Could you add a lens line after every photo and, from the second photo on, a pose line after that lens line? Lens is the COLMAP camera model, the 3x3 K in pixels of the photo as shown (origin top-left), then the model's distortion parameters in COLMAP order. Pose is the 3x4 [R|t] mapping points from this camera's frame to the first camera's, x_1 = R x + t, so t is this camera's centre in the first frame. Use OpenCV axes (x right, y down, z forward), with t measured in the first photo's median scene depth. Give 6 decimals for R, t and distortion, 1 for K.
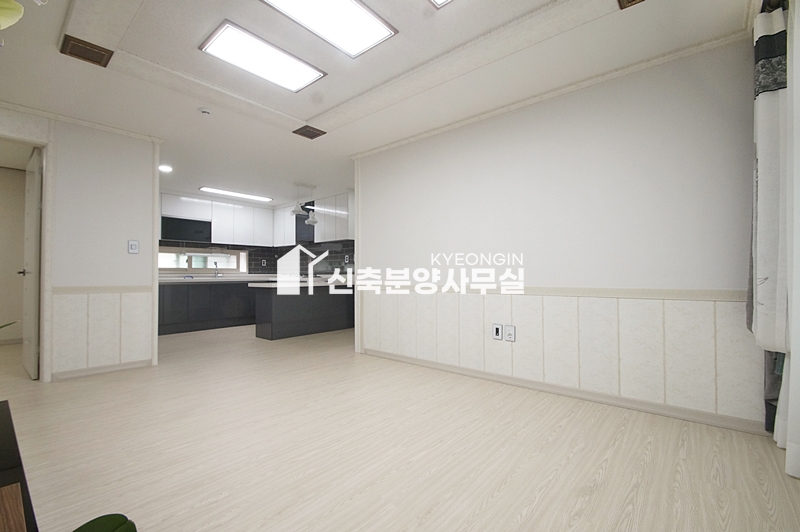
lens RADIAL K [[350.6, 0, 375.8], [0, 350.6, 267.0], [0, 0, 1]] dist [-0.004641, -0.004101]
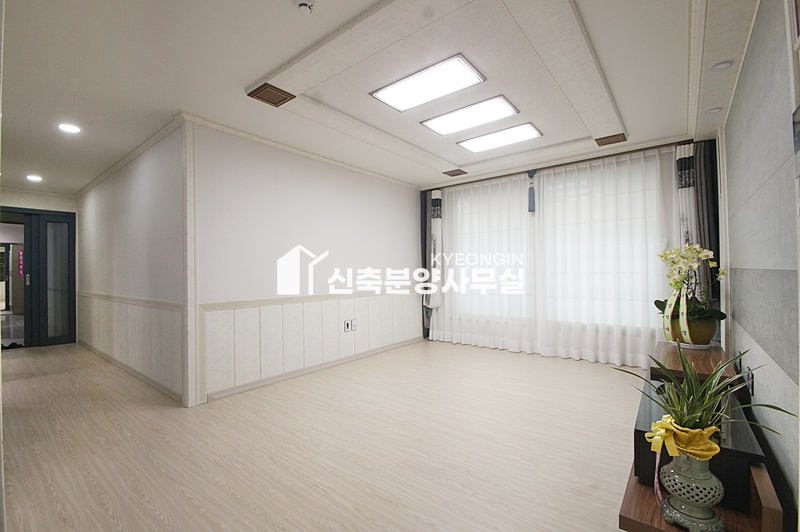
lens RADIAL K [[350.6, 0, 396.1], [0, 350.6, 266.1], [0, 0, 1]] dist [-0.004641, -0.004101]
pose [[-0.059478, 0.019103, 0.998047, -0.949267], [-0.014242, 0.999699, -0.019983, -0.020362], [-0.998128, -0.015403, -0.059188, 0.826468]]
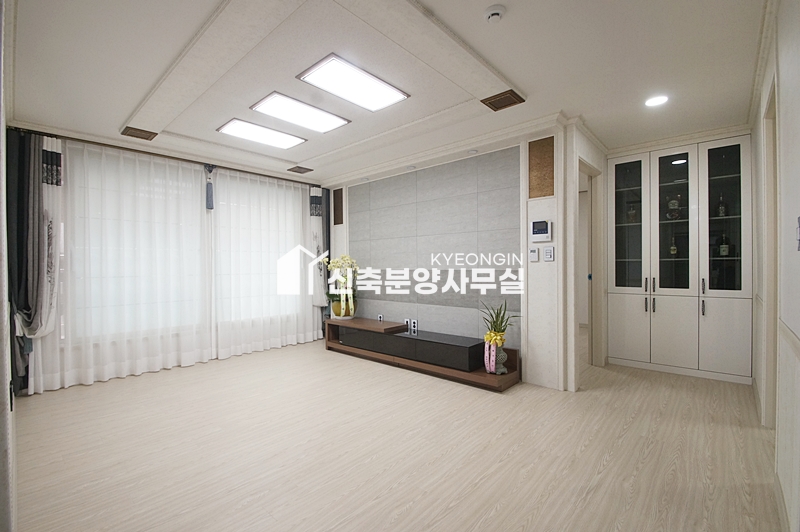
lens RADIAL K [[350.6, 0, 372.6], [0, 350.6, 267.7], [0, 0, 1]] dist [-0.004641, -0.004101]
pose [[-0.999253, 0.009147, 0.037534, -0.279887], [0.008329, 0.999725, -0.021907, -0.019151], [-0.037724, -0.021578, -0.999055, 1.453736]]
